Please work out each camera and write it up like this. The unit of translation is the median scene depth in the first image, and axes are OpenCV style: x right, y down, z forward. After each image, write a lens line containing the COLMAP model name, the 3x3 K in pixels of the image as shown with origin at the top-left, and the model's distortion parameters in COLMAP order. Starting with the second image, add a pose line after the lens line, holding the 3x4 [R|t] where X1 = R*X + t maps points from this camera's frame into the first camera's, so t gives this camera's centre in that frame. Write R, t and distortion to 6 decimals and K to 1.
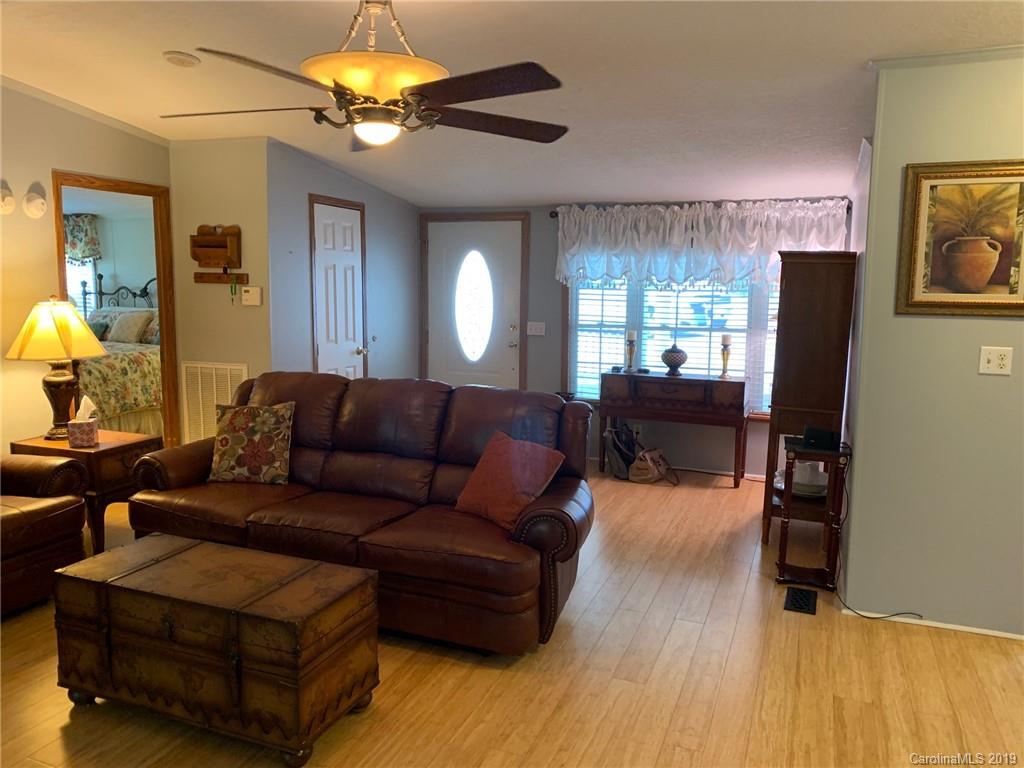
lens RADIAL K [[781.8, 0, 508.8], [0, 781.8, 375.6], [0, 0, 1]] dist [0.047505, -0.052391]
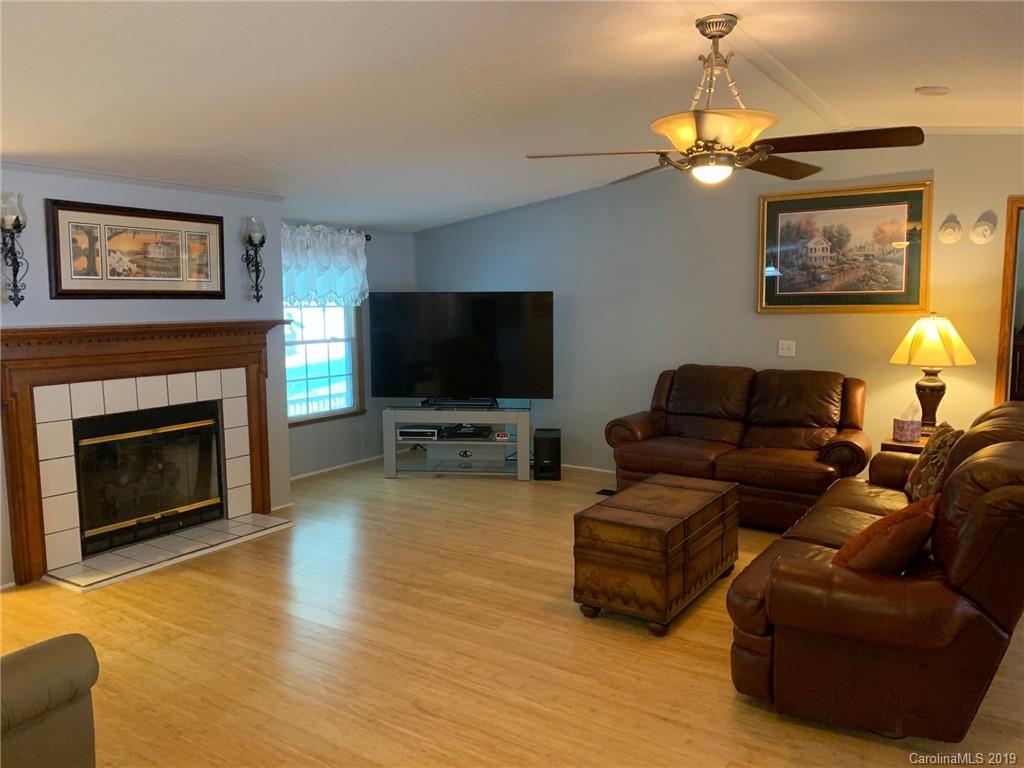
lens RADIAL K [[781.8, 0, 510.1], [0, 781.8, 387.0], [0, 0, 1]] dist [0.047505, -0.052391]
pose [[-0.190339, 0.105758, -0.976005, 0.810645], [-0.121013, 0.984071, 0.130232, -0.080565], [0.974232, 0.142897, -0.174509, 0.719644]]
